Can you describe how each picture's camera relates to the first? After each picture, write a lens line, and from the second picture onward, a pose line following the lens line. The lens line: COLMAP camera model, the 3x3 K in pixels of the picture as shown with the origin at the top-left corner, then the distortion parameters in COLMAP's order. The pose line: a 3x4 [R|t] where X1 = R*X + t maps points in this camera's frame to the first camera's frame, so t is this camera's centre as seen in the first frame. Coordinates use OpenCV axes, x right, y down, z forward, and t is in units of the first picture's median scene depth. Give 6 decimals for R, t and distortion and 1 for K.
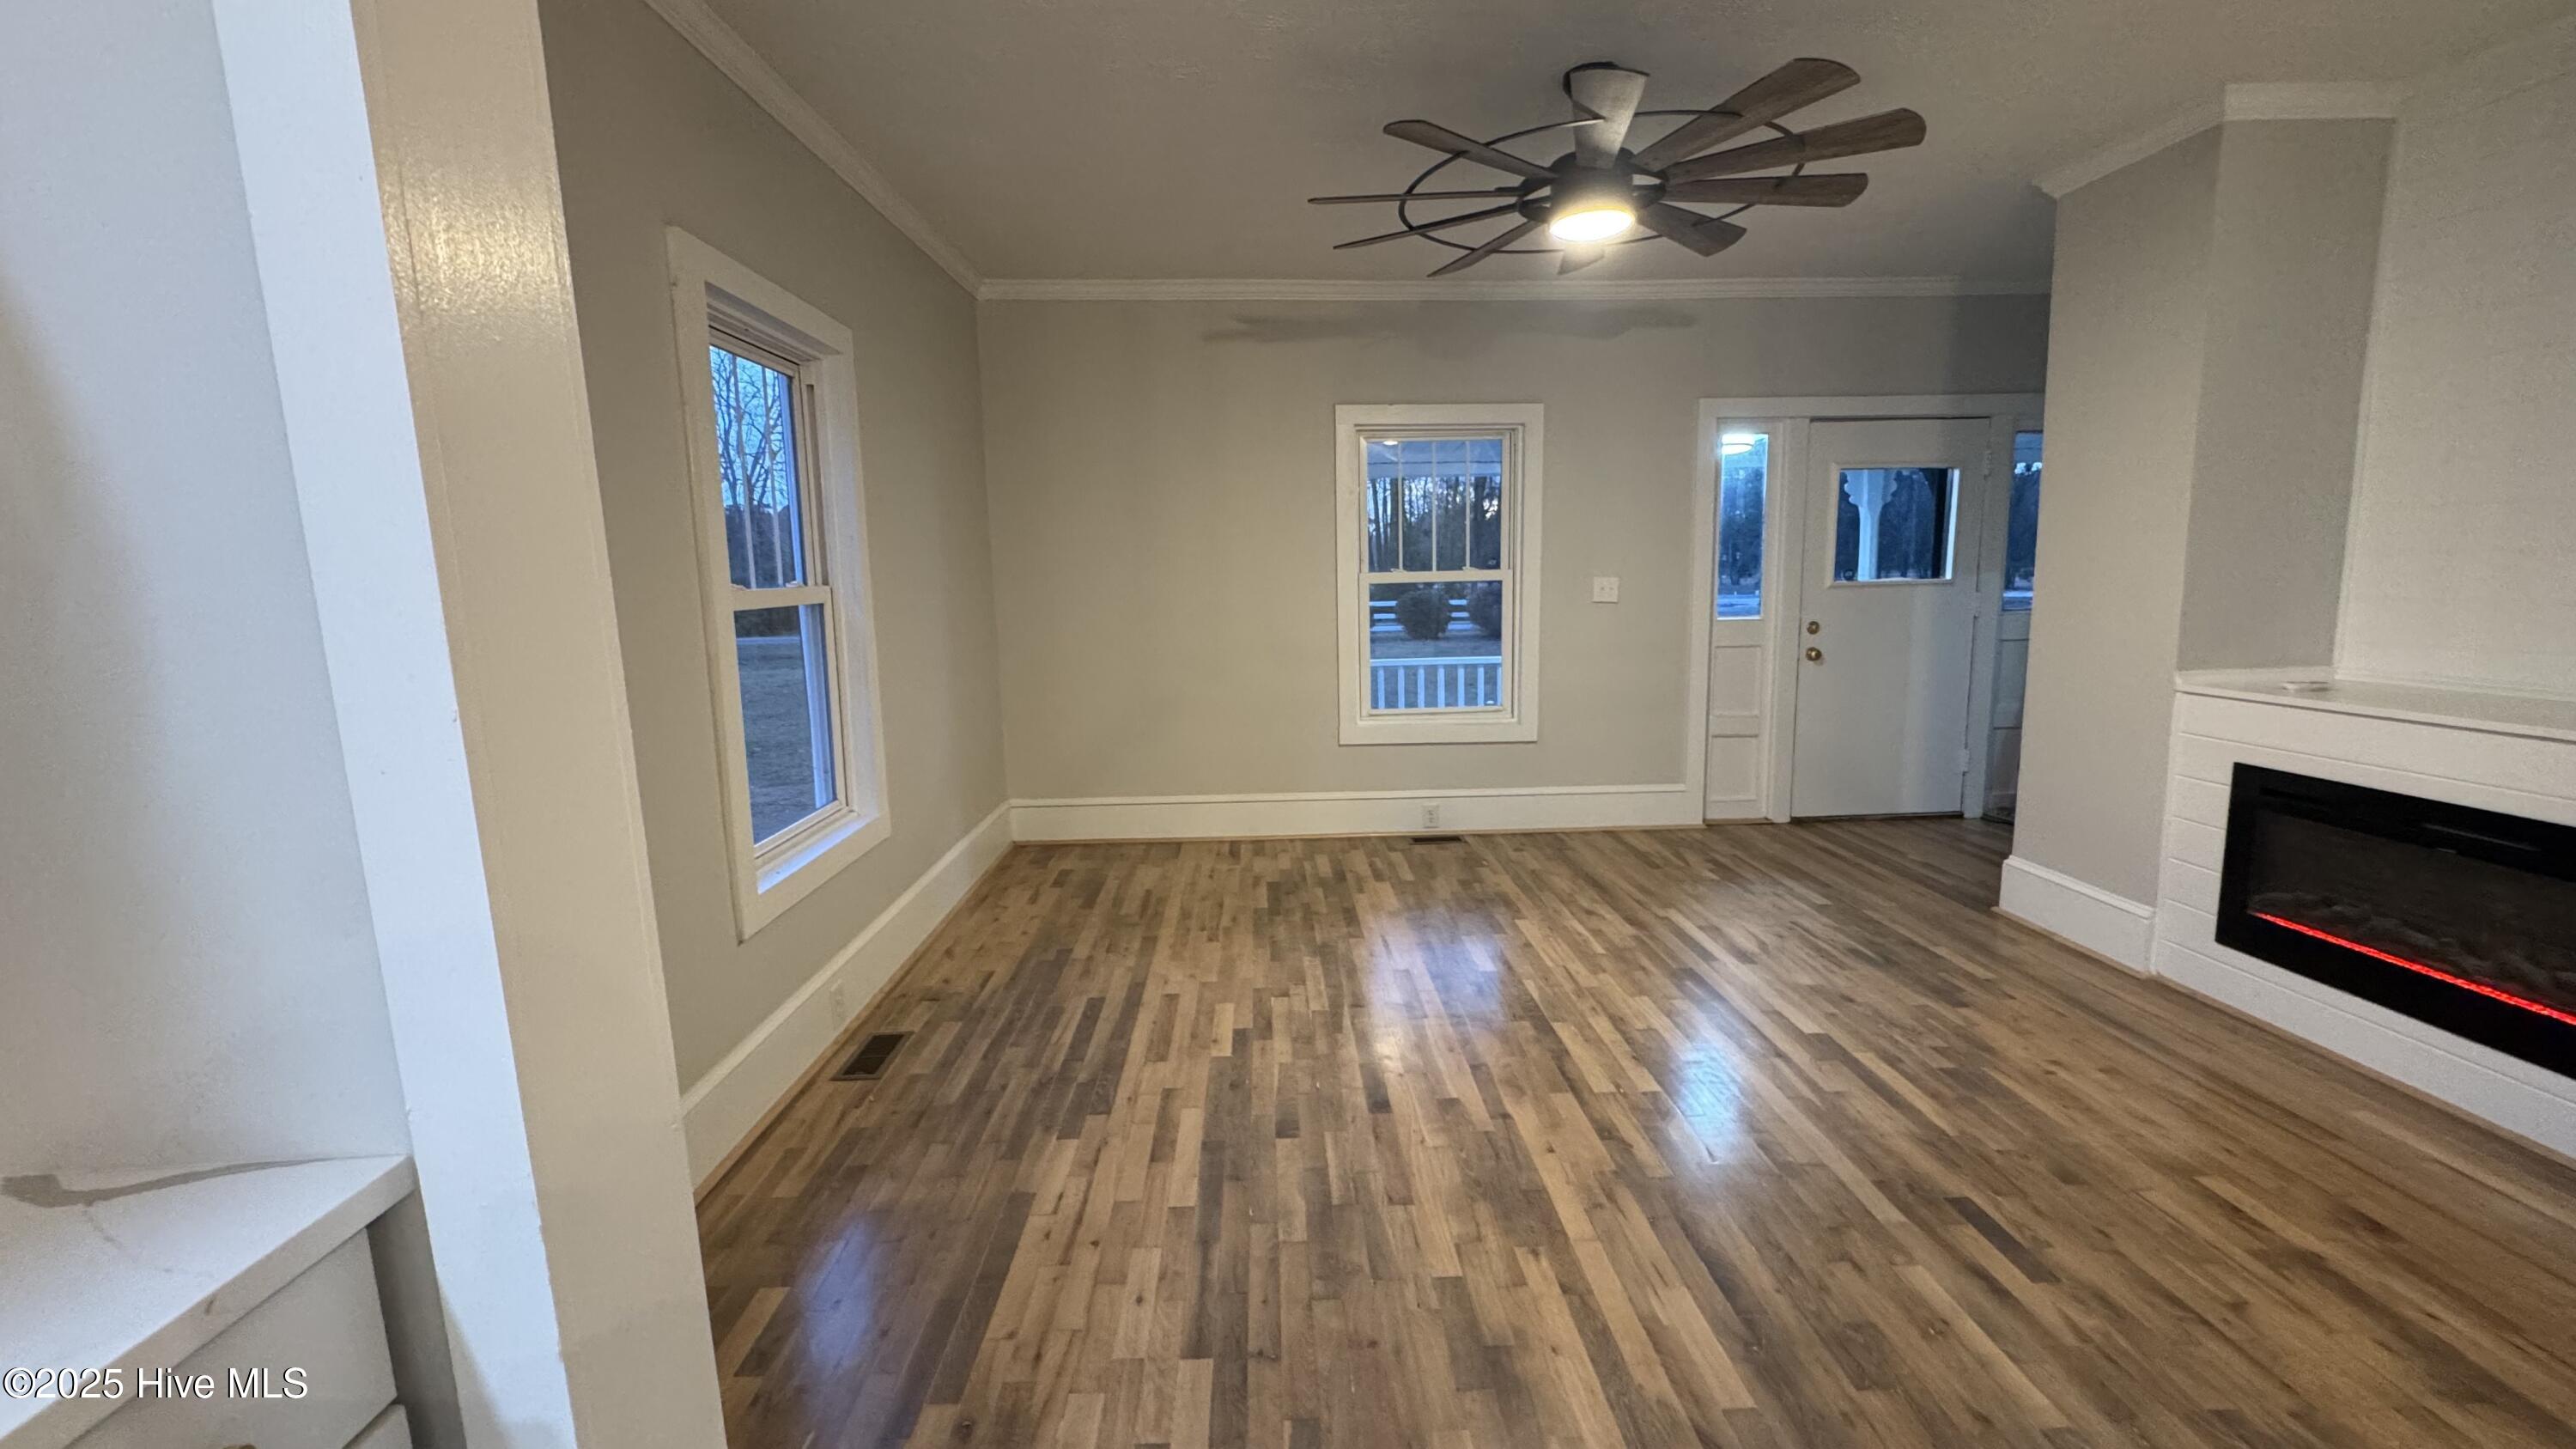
lens RADIAL K [[1029.3, 0, 1288.3], [0, 1029.3, 725.6], [0, 0, 1]] dist [-0.002429, 0.000258]
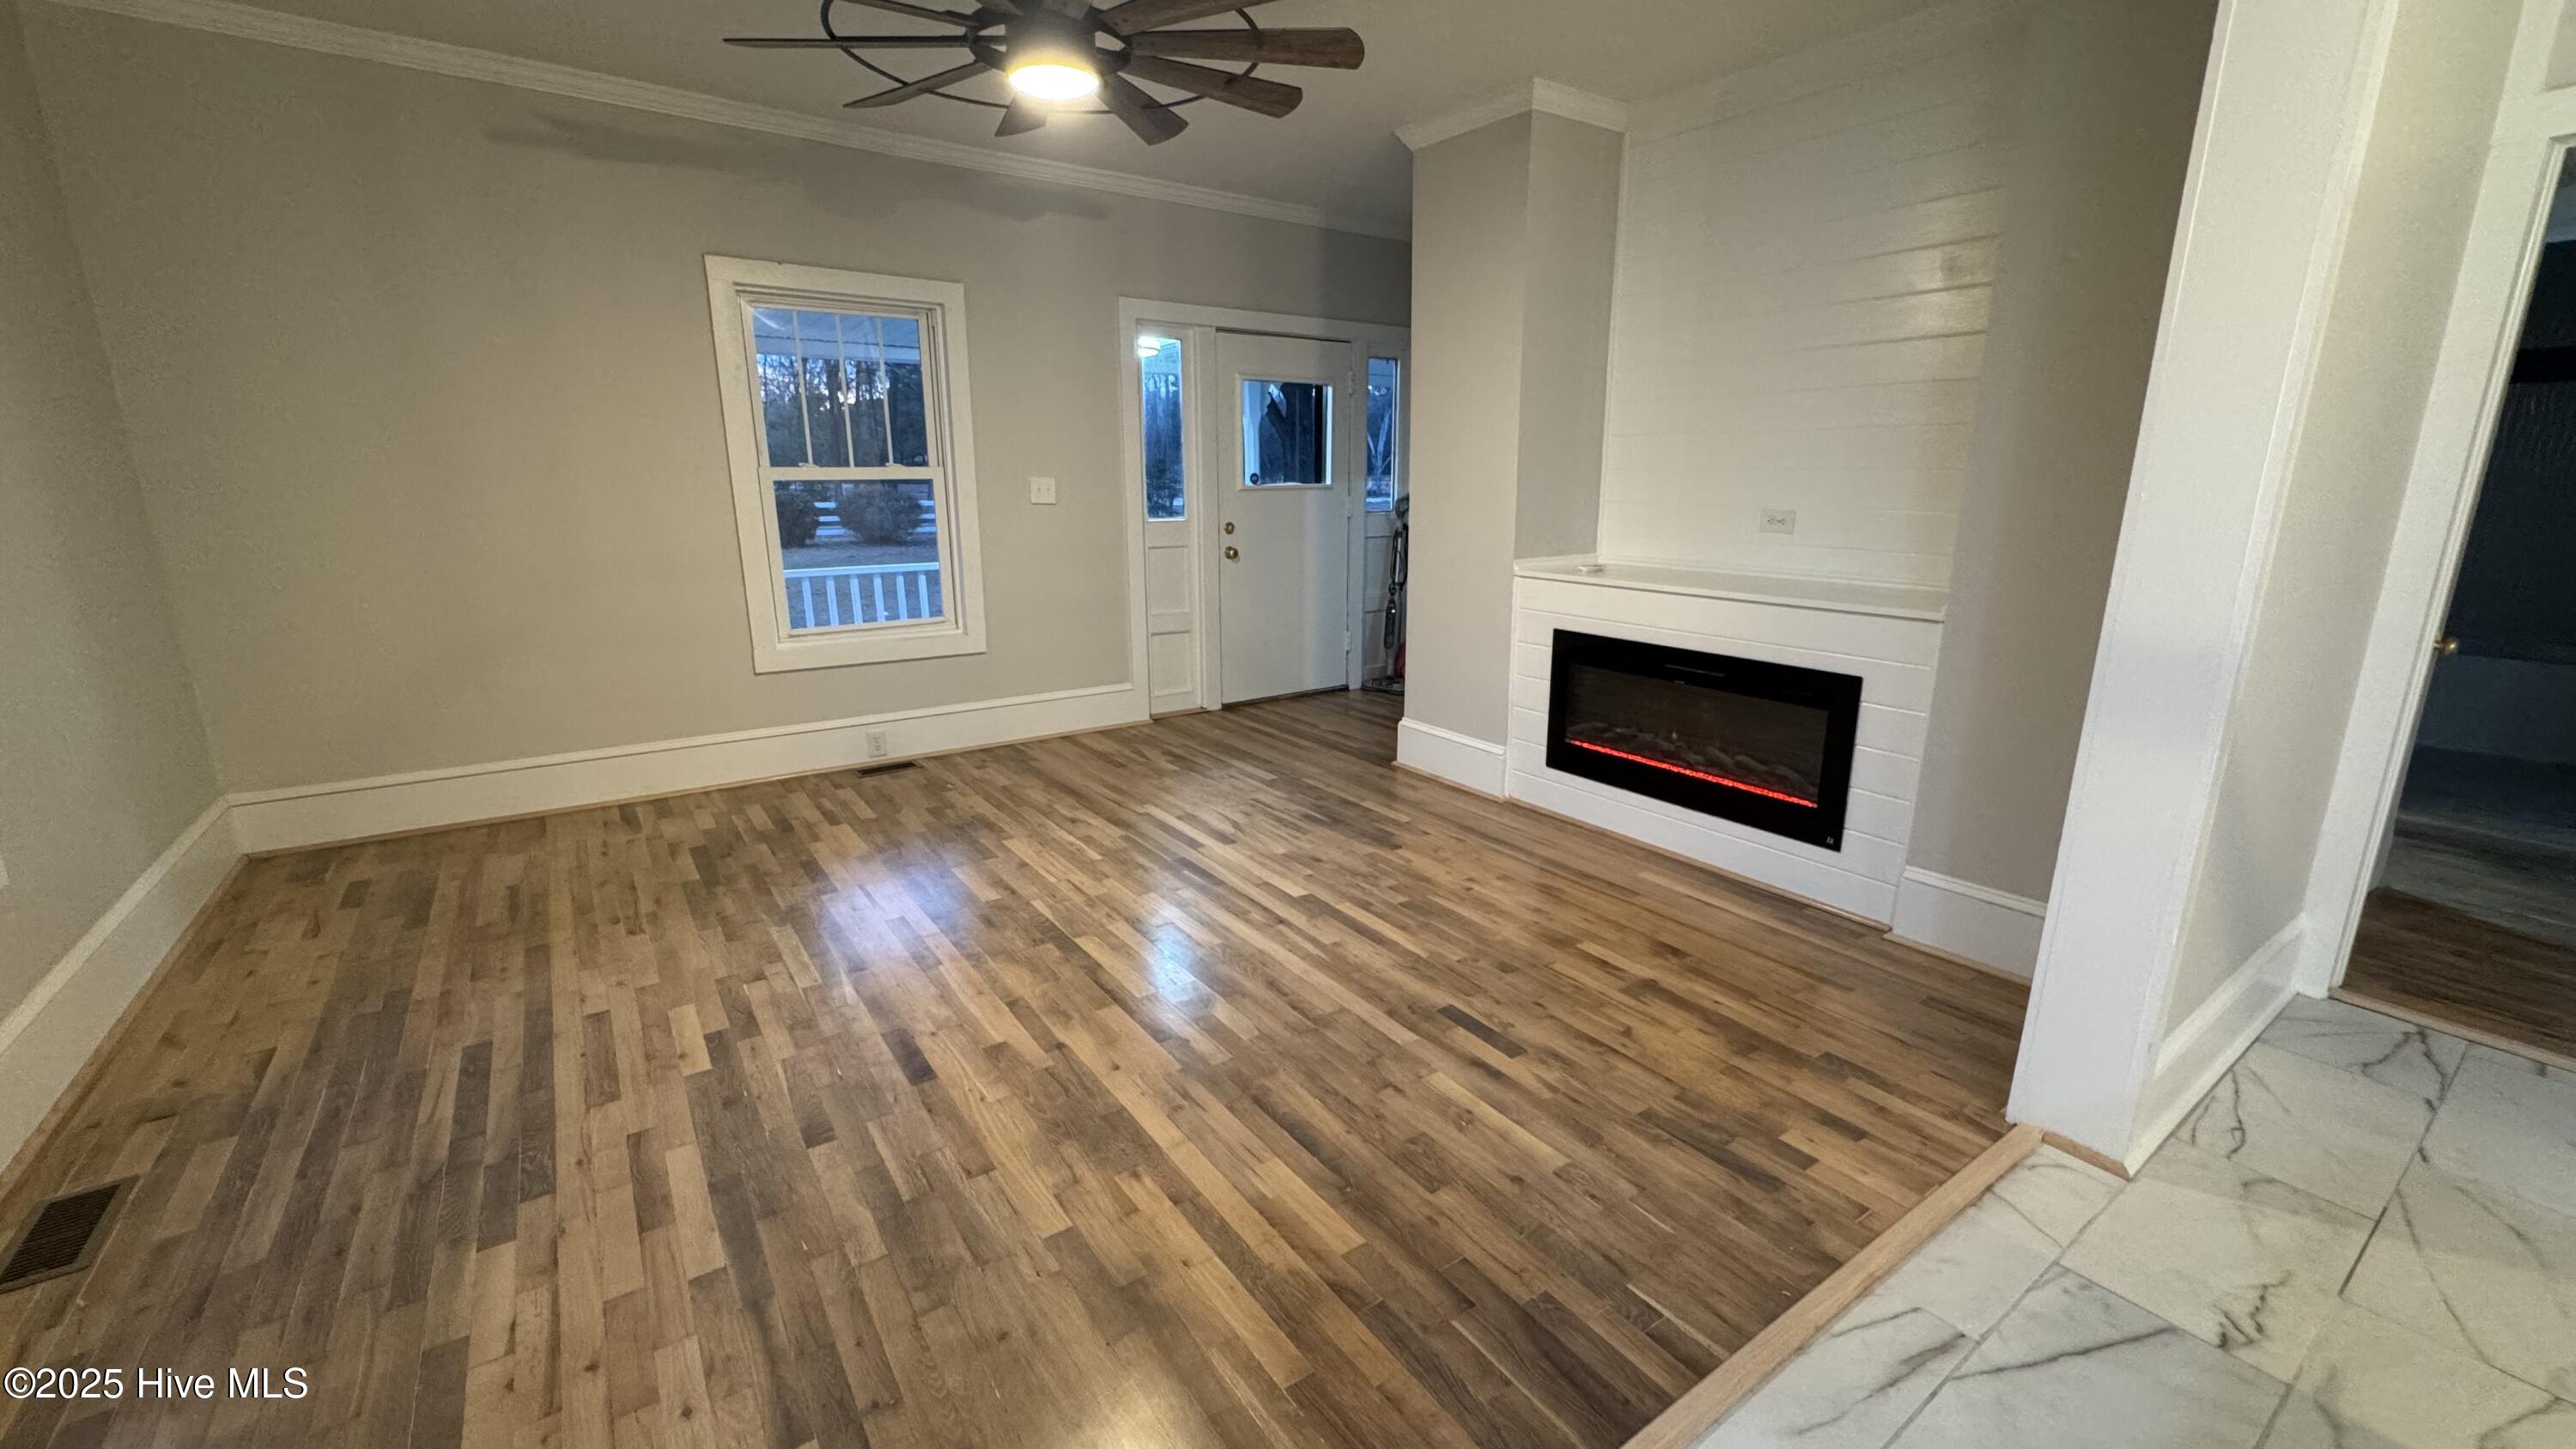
lens RADIAL K [[1029.3, 0, 1290.1], [0, 1029.3, 725.2], [0, 0, 1]] dist [-0.002429, 0.000258]
pose [[0.832645, -0.113189, 0.542117, -0.081348], [0.063308, 0.991928, 0.109869, -0.007367], [-0.550177, -0.057161, 0.833090, 0.085455]]
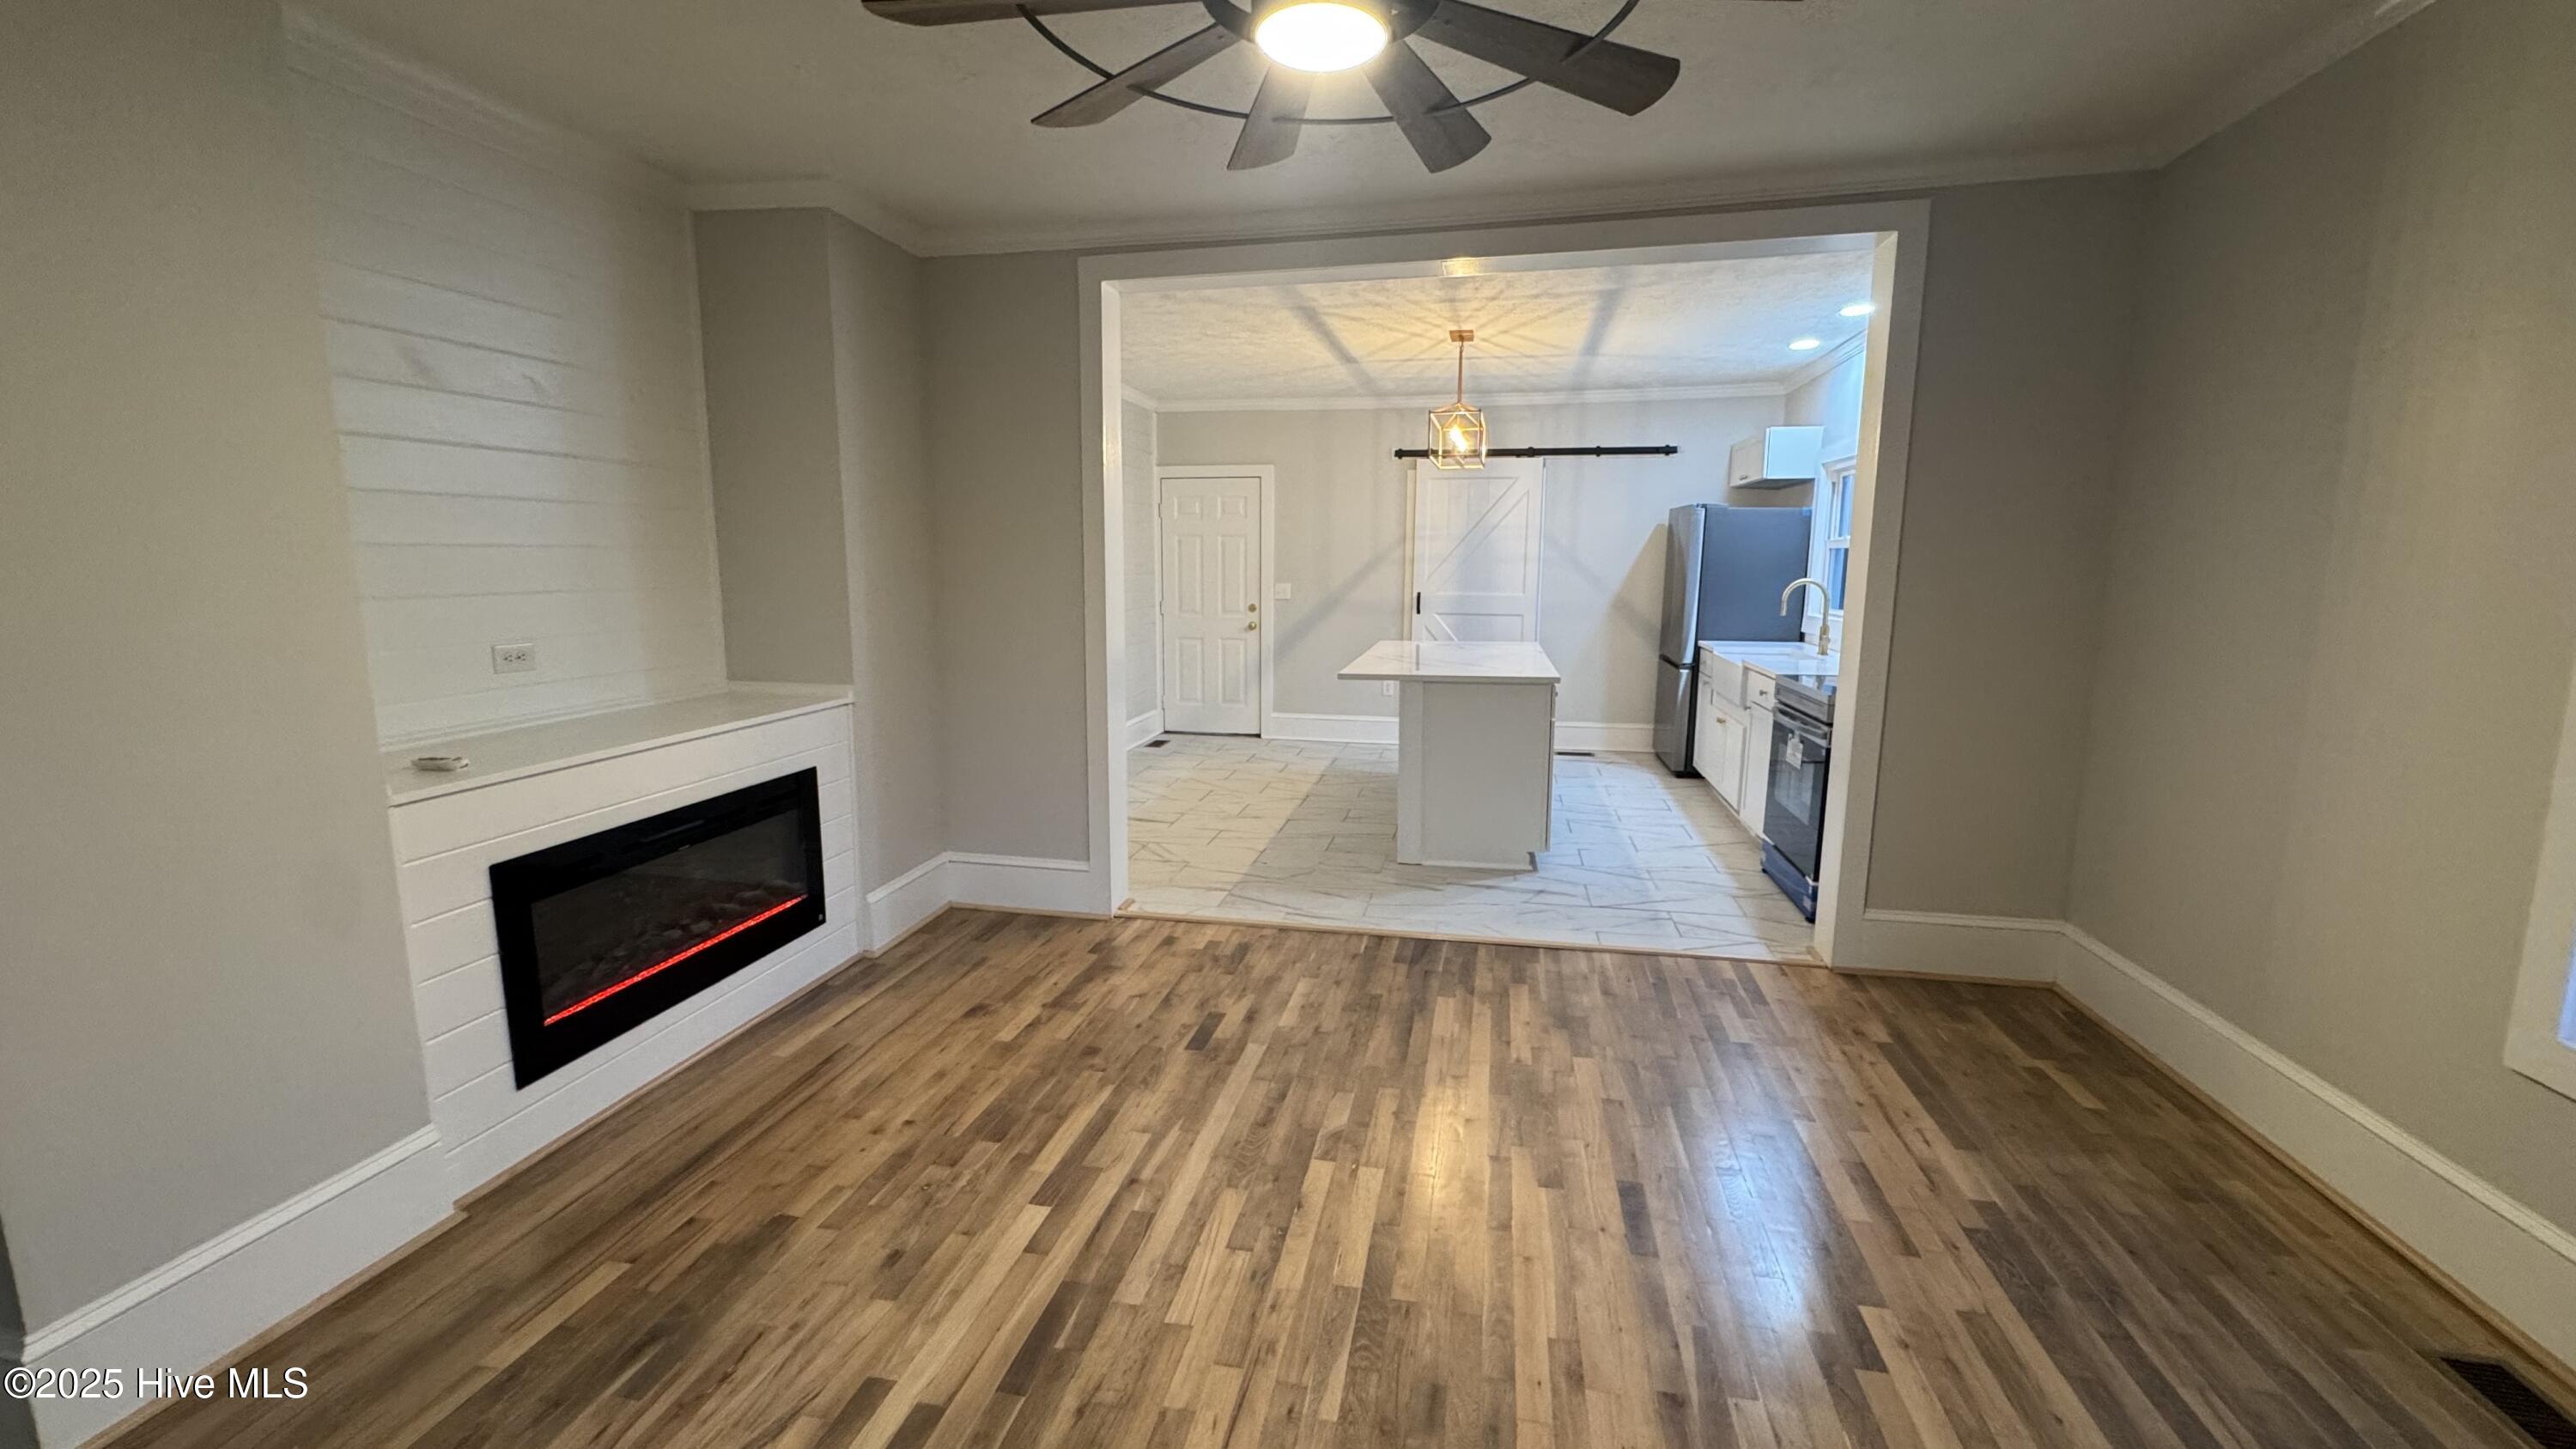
lens RADIAL K [[1029.3, 0, 1289.5], [0, 1029.3, 721.9], [0, 0, 1]] dist [-0.002429, 0.000258]
pose [[-0.973742, -0.014192, 0.227211, 0.156695], [0.054079, 0.955066, 0.291417, -0.259283], [-0.221137, 0.296052, -0.929221, 1.540384]]
